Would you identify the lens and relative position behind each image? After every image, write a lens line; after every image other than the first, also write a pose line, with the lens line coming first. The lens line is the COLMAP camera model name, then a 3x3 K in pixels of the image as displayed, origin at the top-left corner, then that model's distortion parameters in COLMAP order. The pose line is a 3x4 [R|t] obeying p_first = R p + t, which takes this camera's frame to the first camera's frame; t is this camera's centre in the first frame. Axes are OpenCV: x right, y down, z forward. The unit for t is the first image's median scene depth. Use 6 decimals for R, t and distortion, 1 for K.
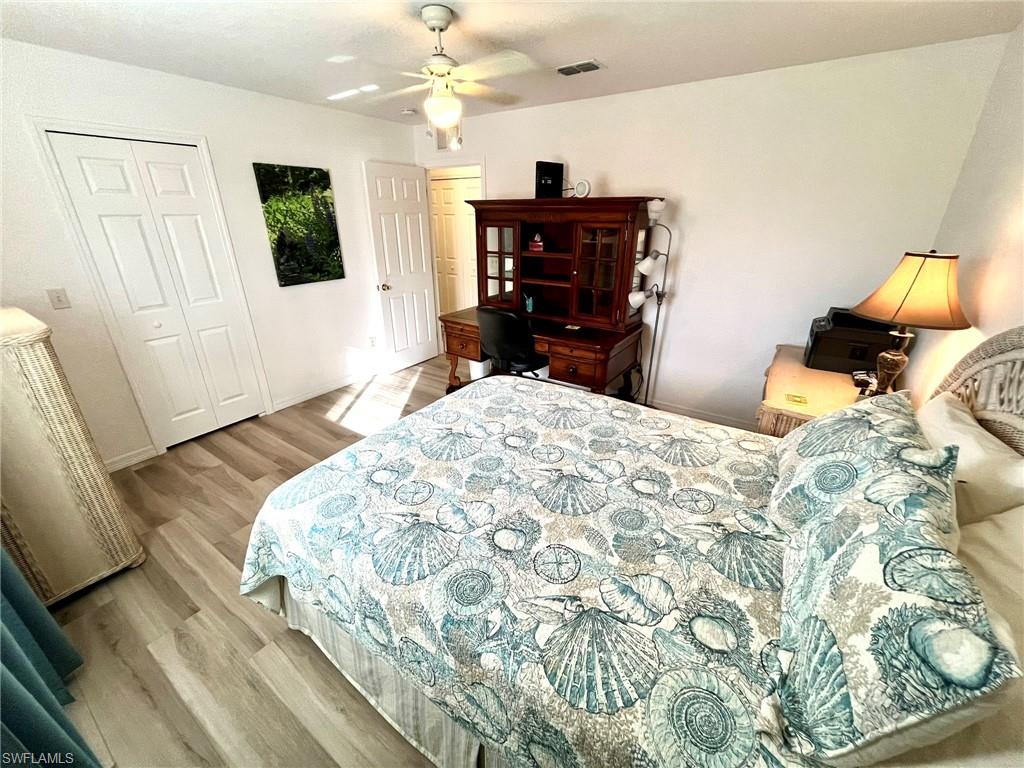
lens RADIAL K [[411.8, 0, 512.9], [0, 411.8, 386.8], [0, 0, 1]] dist [-0.002257, -0.000418]
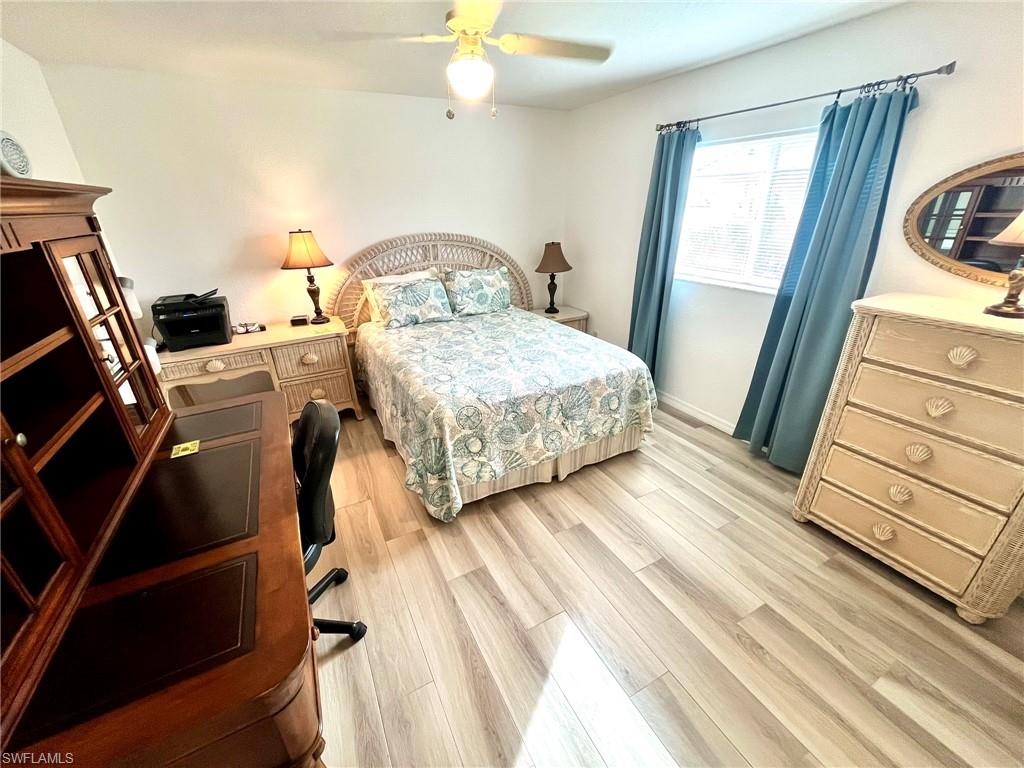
lens RADIAL K [[411.8, 0, 510.5], [0, 411.8, 386.3], [0, 0, 1]] dist [-0.002257, -0.000418]
pose [[-0.885656, -0.173800, 0.430590, -0.511090], [0.197276, 0.698625, 0.687754, -0.593276], [-0.420352, 0.694058, -0.584455, 1.385000]]
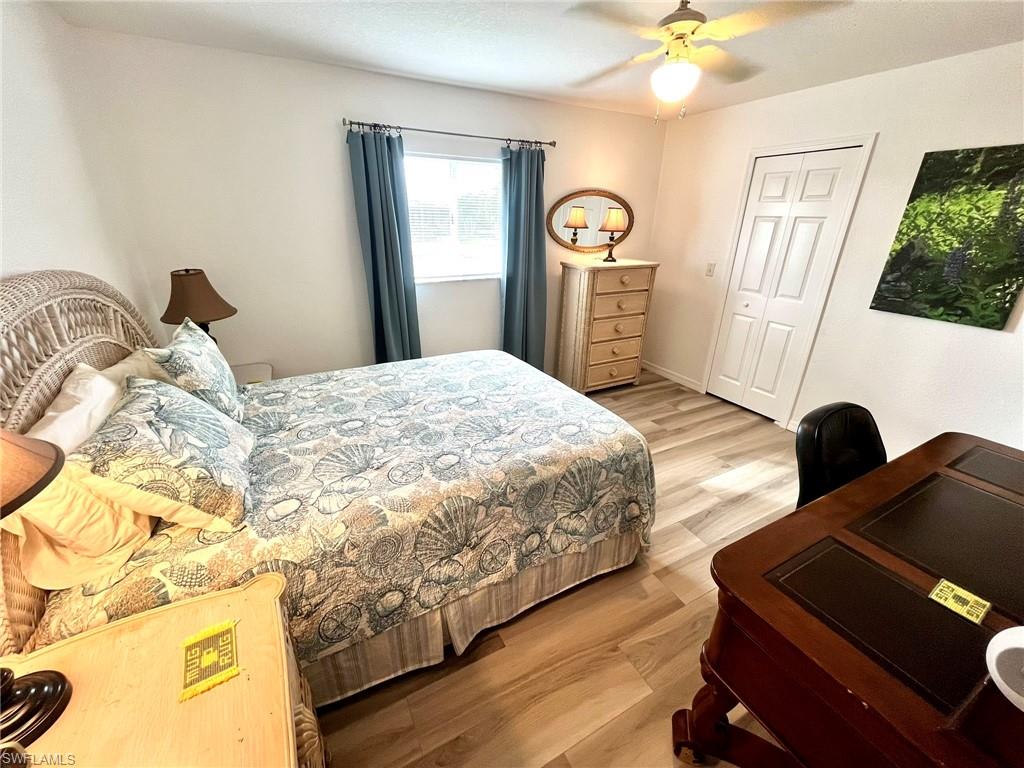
lens RADIAL K [[411.8, 0, 510.6], [0, 411.8, 387.4], [0, 0, 1]] dist [-0.002257, -0.000418]
pose [[-0.470058, 0.336324, -0.816046, 0.625803], [-0.357072, 0.773060, 0.524288, -0.389925], [0.807183, 0.537833, -0.243292, 0.944556]]
